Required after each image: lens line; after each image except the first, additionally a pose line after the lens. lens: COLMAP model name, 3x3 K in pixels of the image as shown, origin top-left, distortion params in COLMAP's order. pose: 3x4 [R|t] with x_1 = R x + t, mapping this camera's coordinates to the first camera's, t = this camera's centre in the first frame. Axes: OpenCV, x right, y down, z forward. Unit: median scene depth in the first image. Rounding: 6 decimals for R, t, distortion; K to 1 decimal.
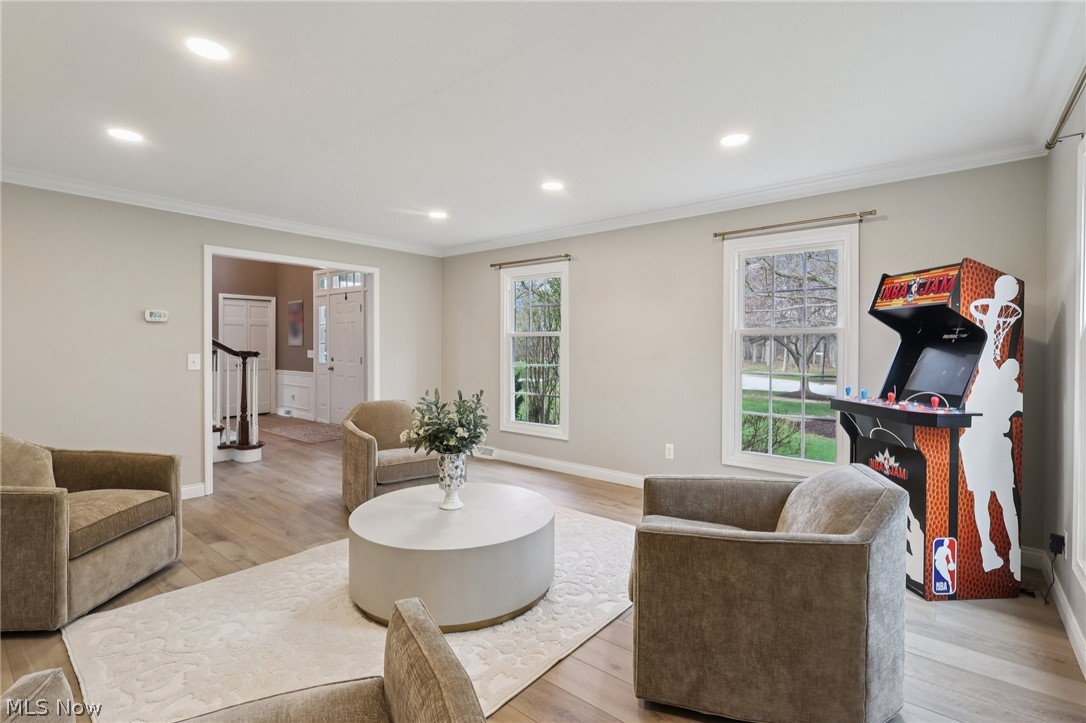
lens RADIAL K [[509.8, 0, 547.5], [0, 509.8, 345.5], [0, 0, 1]] dist [0.000225, 0.000076]
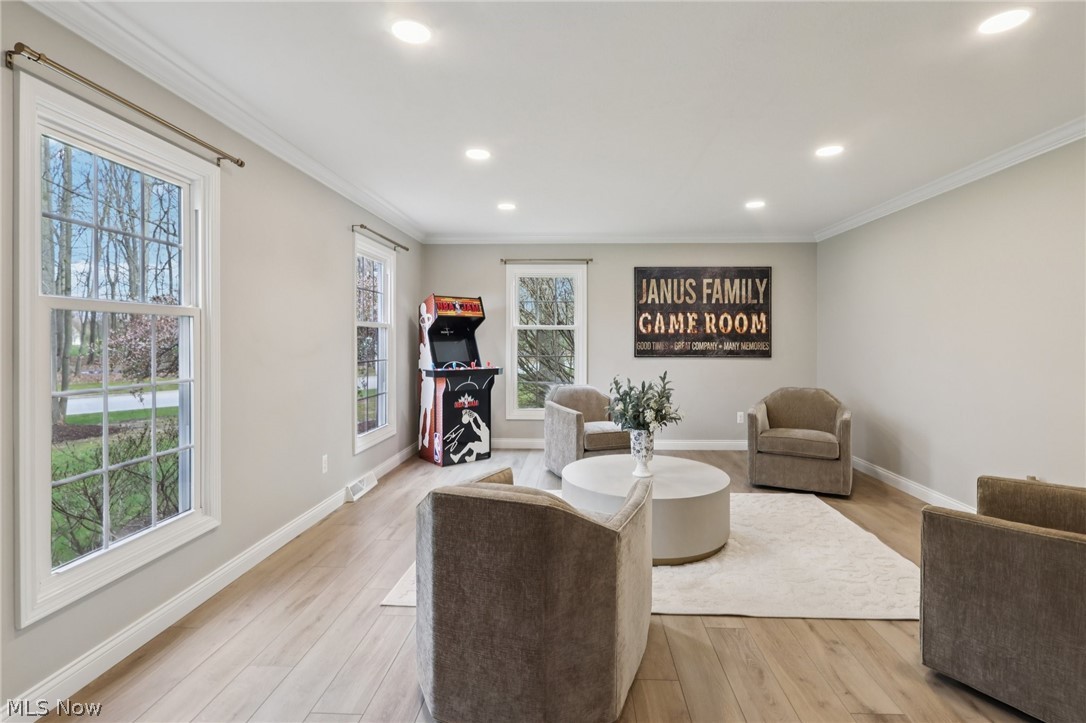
lens RADIAL K [[509.8, 0, 547.5], [0, 509.8, 345.5], [0, 0, 1]] dist [0.000225, 0.000076]
pose [[-0.584670, -0.017960, 0.811073, -0.974379], [-0.005979, 0.999823, 0.017830, -0.004267], [-0.811250, 0.005575, -0.584674, 1.799146]]
